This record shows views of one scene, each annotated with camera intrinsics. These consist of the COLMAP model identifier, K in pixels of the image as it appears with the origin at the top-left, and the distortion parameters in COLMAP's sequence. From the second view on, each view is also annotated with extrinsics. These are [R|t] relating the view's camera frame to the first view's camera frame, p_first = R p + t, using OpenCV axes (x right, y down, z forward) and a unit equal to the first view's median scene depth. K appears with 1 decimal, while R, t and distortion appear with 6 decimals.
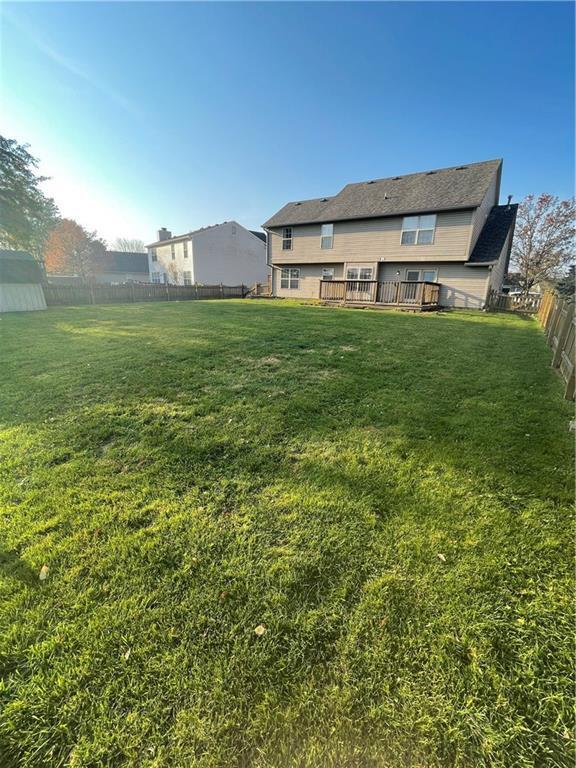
lens RADIAL K [[307.0, 0, 289.8], [0, 307.0, 384.7], [0, 0, 1]] dist [-0.000556, -0.000536]
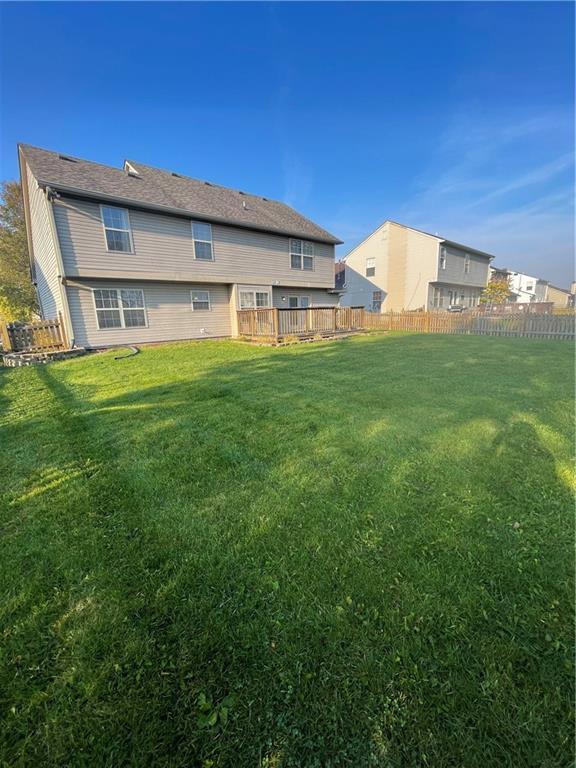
lens RADIAL K [[307.0, 0, 289.4], [0, 307.0, 382.5], [0, 0, 1]] dist [-0.000556, -0.000536]
pose [[0.269878, -0.283599, 0.920183, -0.451516], [0.284611, 0.936438, 0.205136, -0.273862], [-0.919871, 0.206532, 0.333439, 0.645241]]
